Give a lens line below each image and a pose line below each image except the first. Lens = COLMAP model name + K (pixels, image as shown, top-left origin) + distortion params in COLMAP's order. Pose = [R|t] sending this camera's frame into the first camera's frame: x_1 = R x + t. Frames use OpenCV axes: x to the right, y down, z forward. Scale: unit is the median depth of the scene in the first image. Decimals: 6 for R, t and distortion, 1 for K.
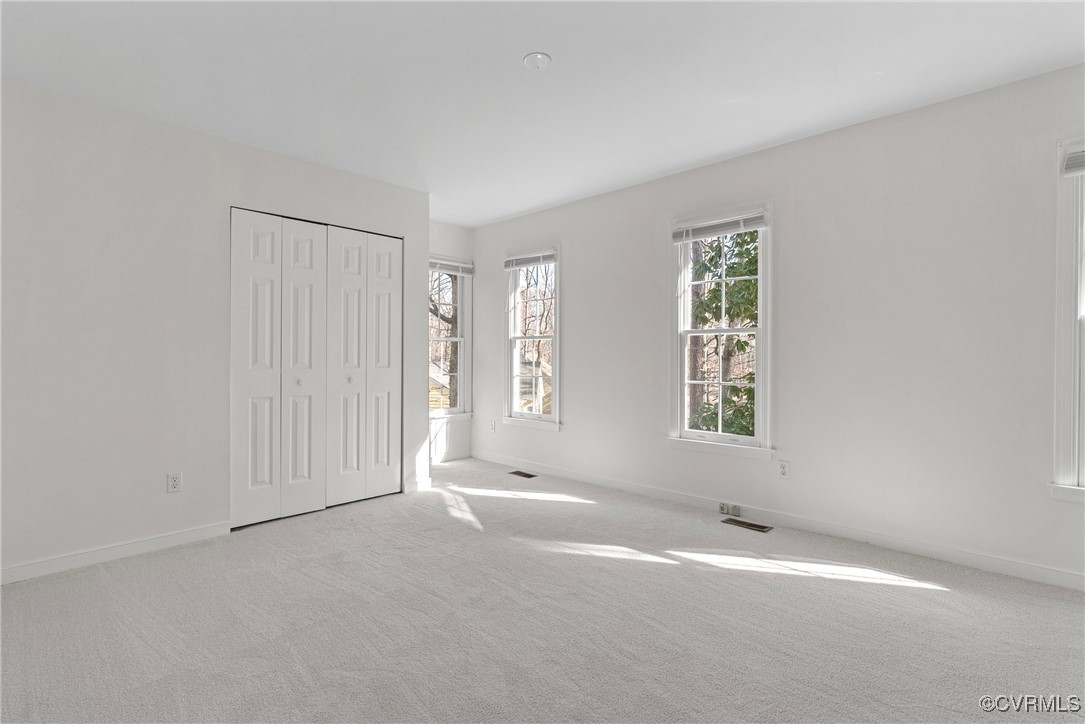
lens RADIAL K [[495.2, 0, 538.8], [0, 495.2, 361.4], [0, 0, 1]] dist [-0.004722, 0.003493]
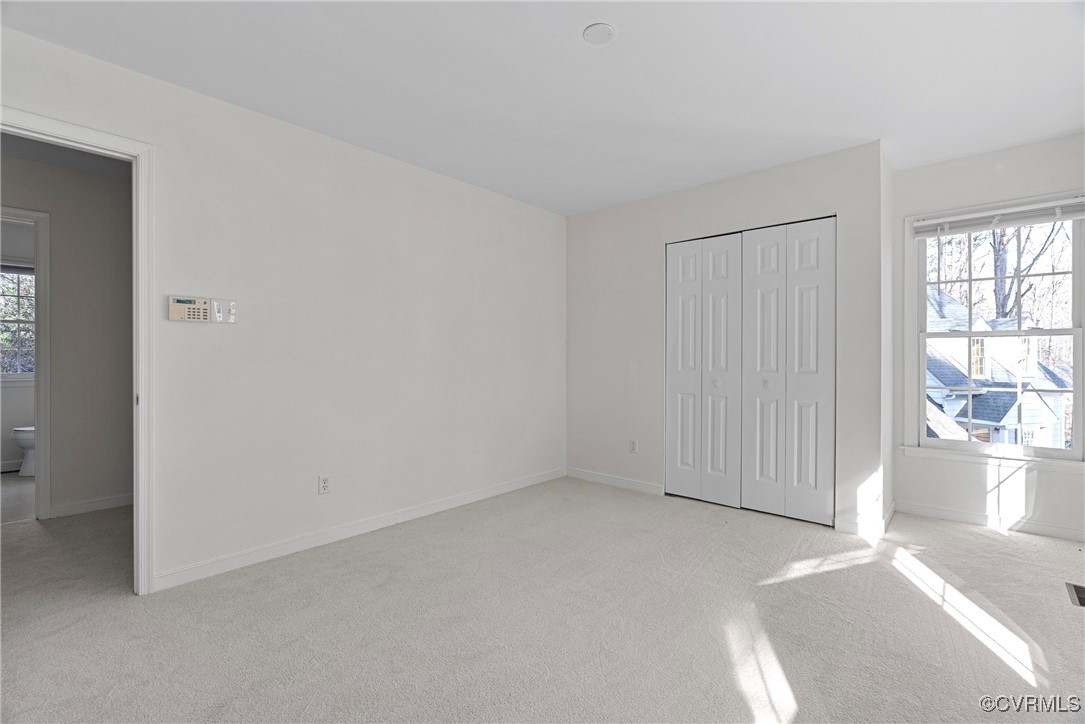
lens RADIAL K [[495.2, 0, 543.2], [0, 495.2, 356.8], [0, 0, 1]] dist [-0.004722, 0.003493]
pose [[0.032688, 0.002058, -0.999464, 0.569949], [-0.006822, 0.999975, 0.001836, -0.015597], [0.999442, 0.006758, 0.032701, 0.545378]]
